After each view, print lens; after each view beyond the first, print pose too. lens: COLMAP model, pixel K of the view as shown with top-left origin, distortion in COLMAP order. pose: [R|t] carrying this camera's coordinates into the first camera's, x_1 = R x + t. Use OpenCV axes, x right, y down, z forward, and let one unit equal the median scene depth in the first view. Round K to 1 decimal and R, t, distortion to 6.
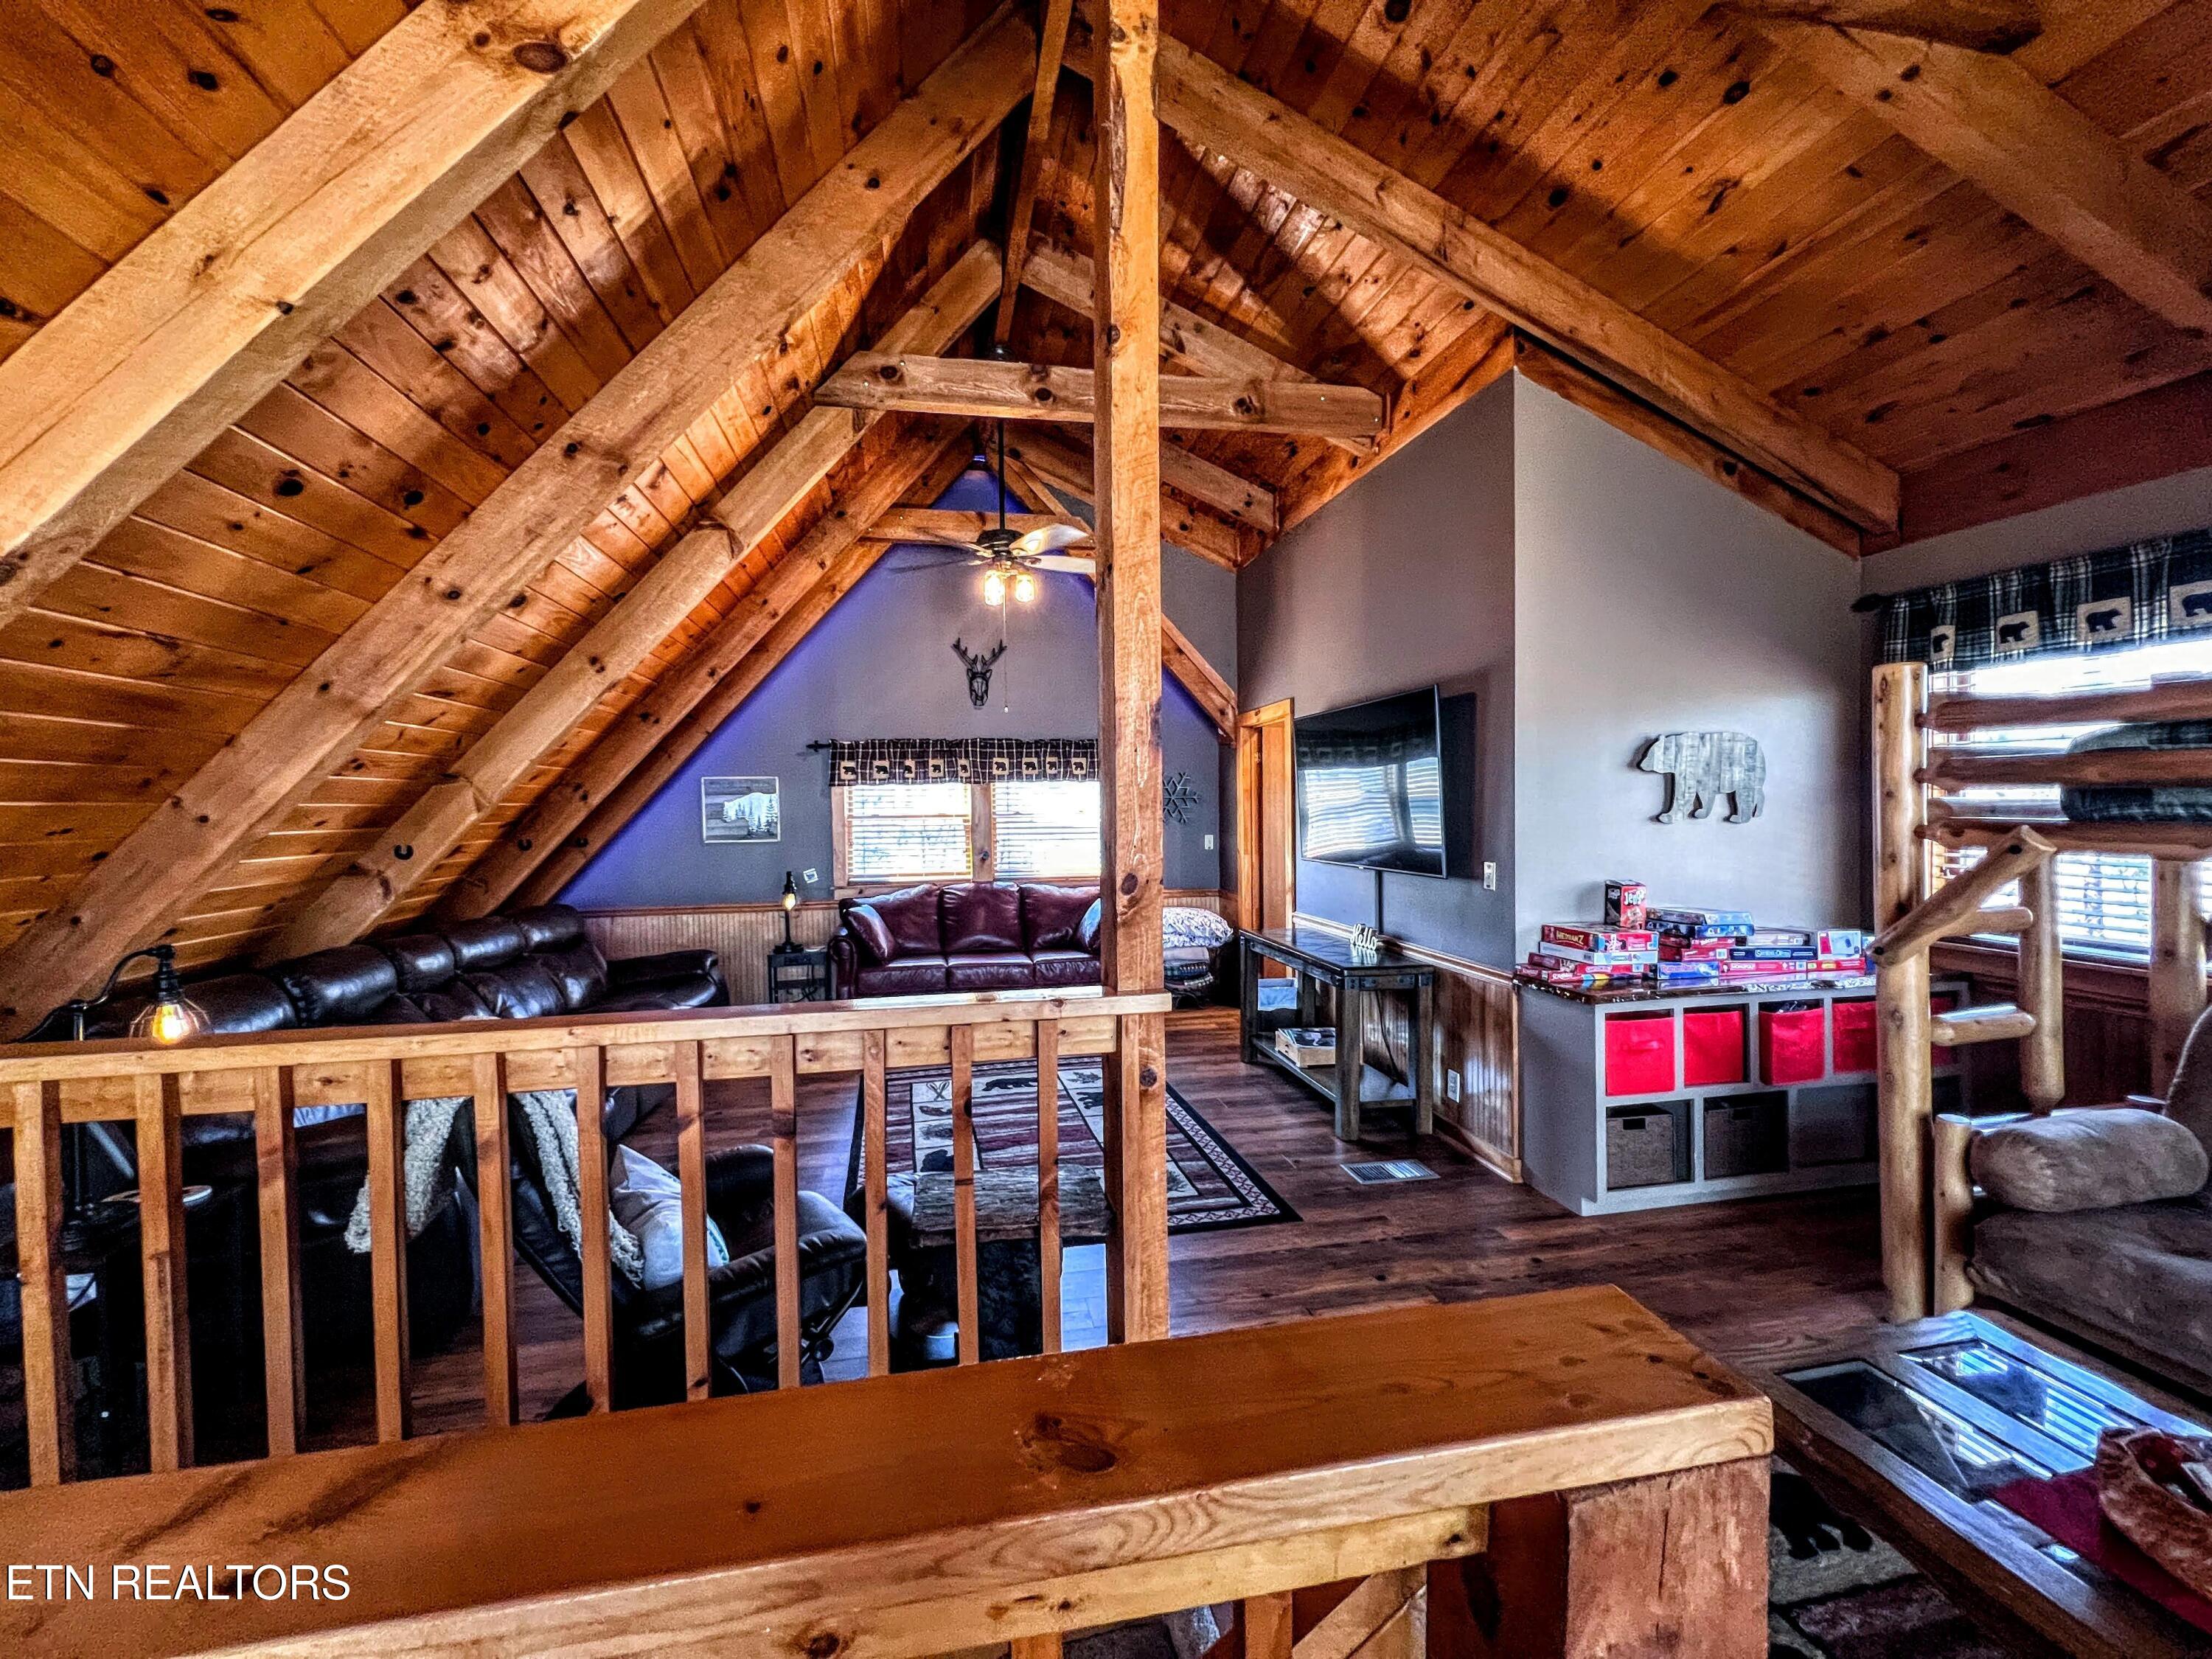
lens RADIAL K [[883.2, 0, 1098.2], [0, 883.2, 824.0], [0, 0, 1]] dist [-0.001375, -0.000033]
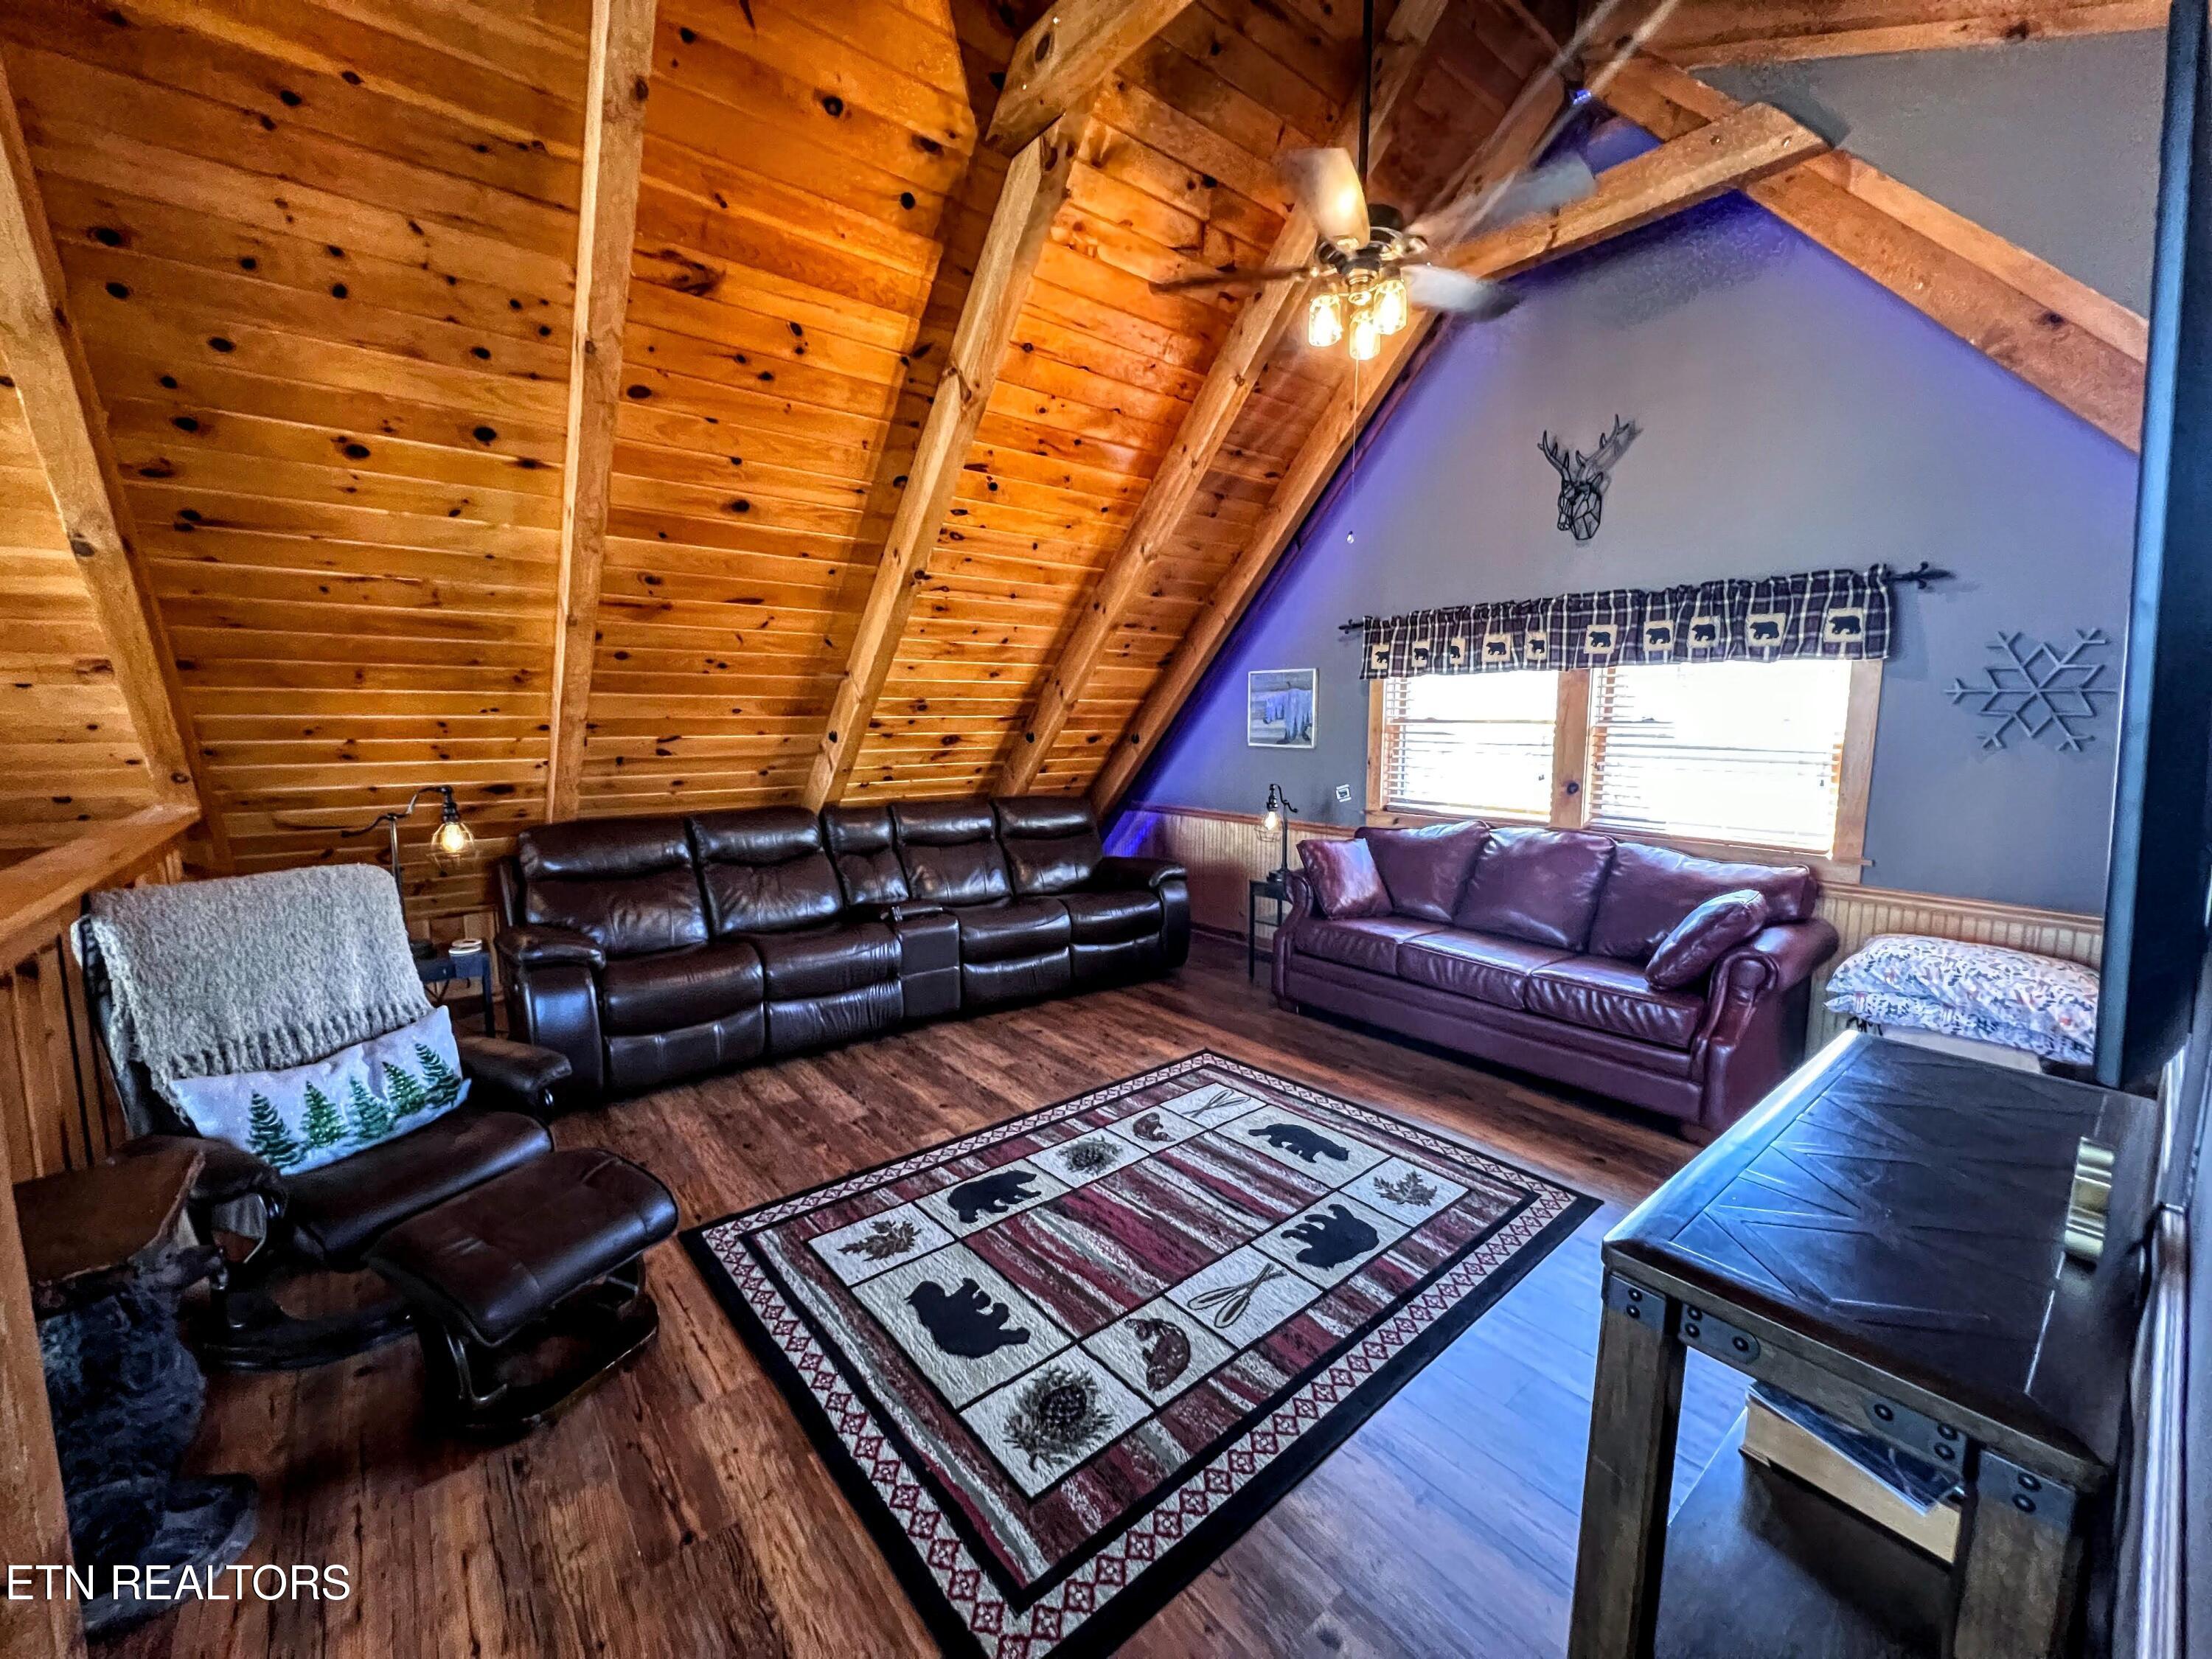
lens RADIAL K [[883.2, 0, 1102.5], [0, 883.2, 824.4], [0, 0, 1]] dist [-0.001375, -0.000033]
pose [[0.466361, 0.124882, -0.875735, 0.271637], [-0.029448, 0.991628, 0.125726, -0.007085], [0.884104, -0.032845, 0.466134, 0.432555]]
